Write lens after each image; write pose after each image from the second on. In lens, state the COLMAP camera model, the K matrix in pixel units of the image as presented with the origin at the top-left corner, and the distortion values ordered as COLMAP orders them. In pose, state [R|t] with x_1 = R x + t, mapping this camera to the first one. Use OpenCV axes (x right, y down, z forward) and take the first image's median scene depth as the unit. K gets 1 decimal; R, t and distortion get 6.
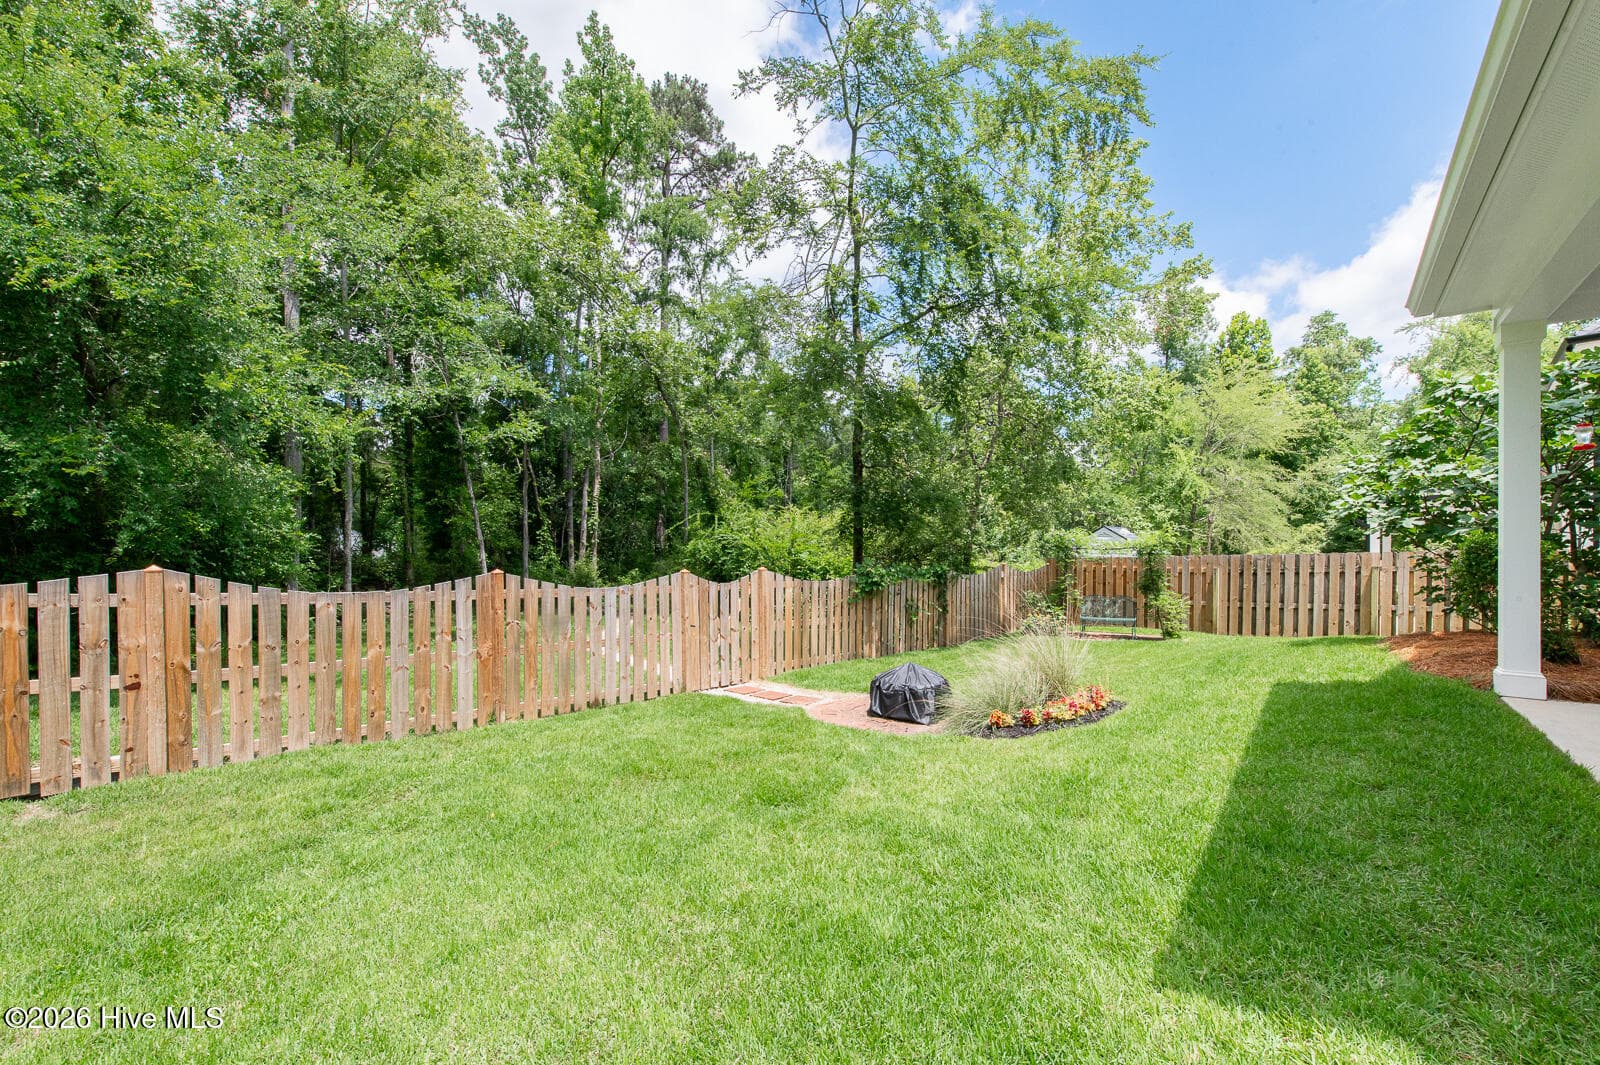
lens RADIAL K [[611.0, 0, 838.6], [0, 611.0, 558.8], [0, 0, 1]] dist [0.008294, -0.001273]
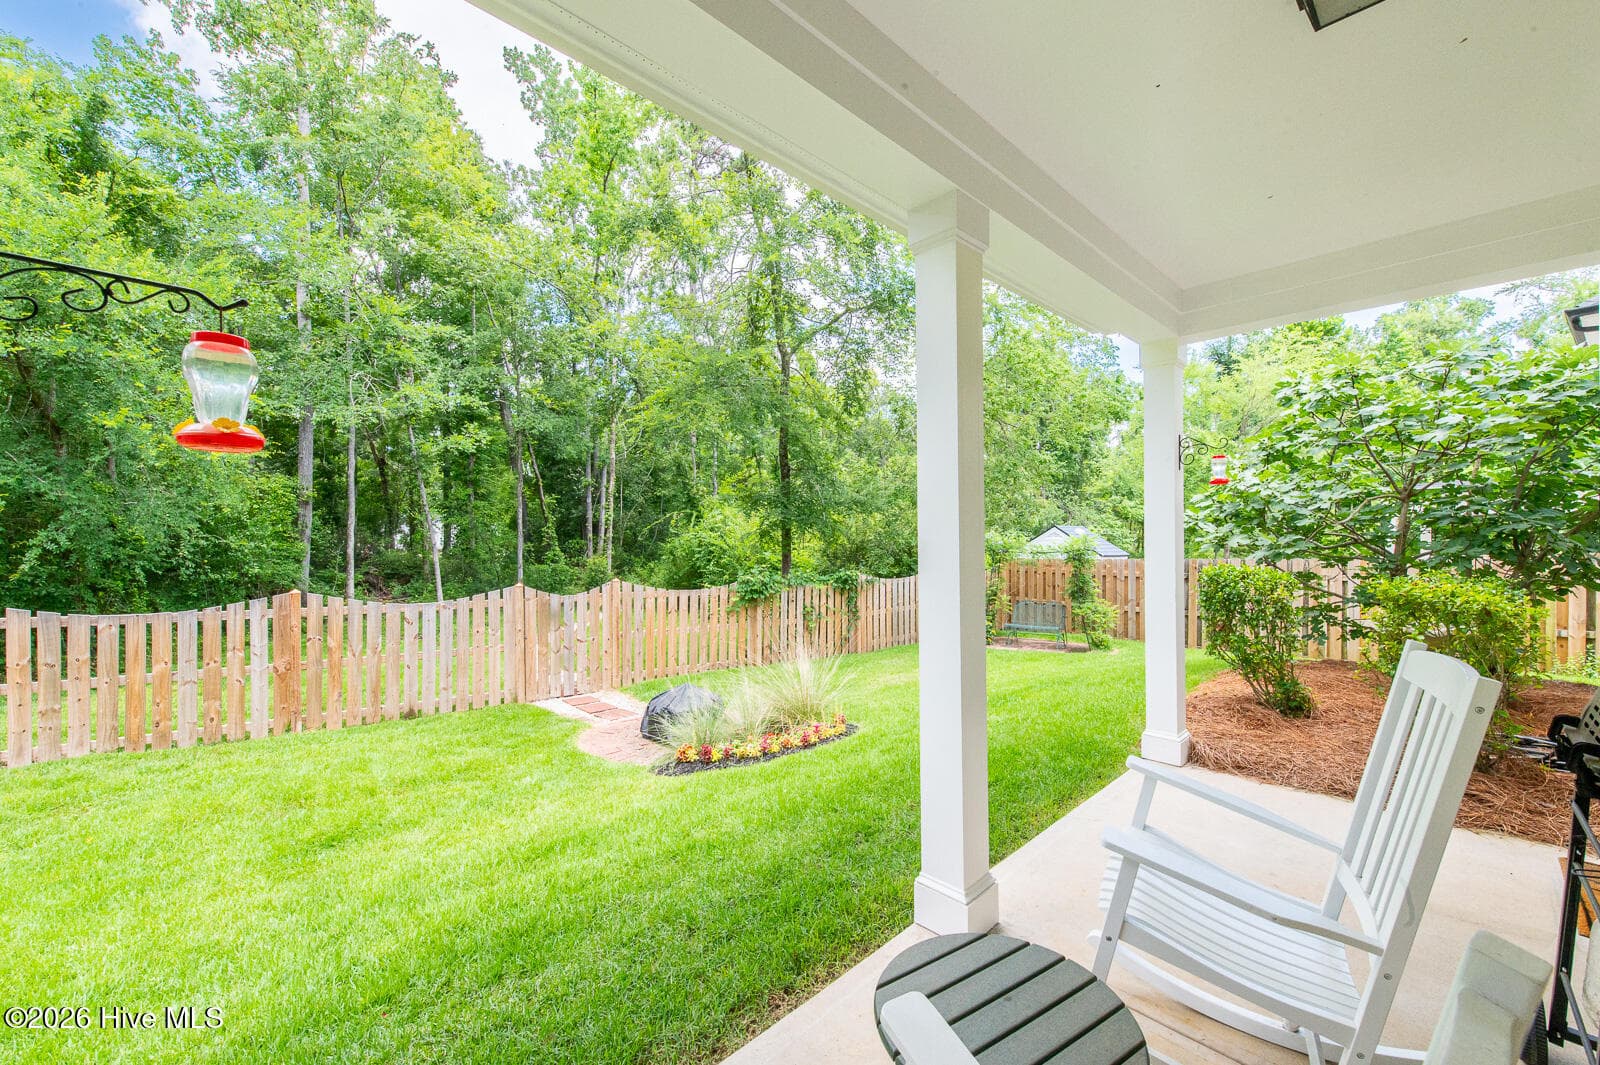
lens RADIAL K [[611.0, 0, 798.2], [0, 611.0, 539.0], [0, 0, 1]] dist [0.008294, -0.001273]
pose [[0.992454, -0.002846, -0.122582, 0.342154], [0.000967, 0.999881, -0.015391, -0.040742], [0.122611, 0.015156, 0.992339, 0.026434]]
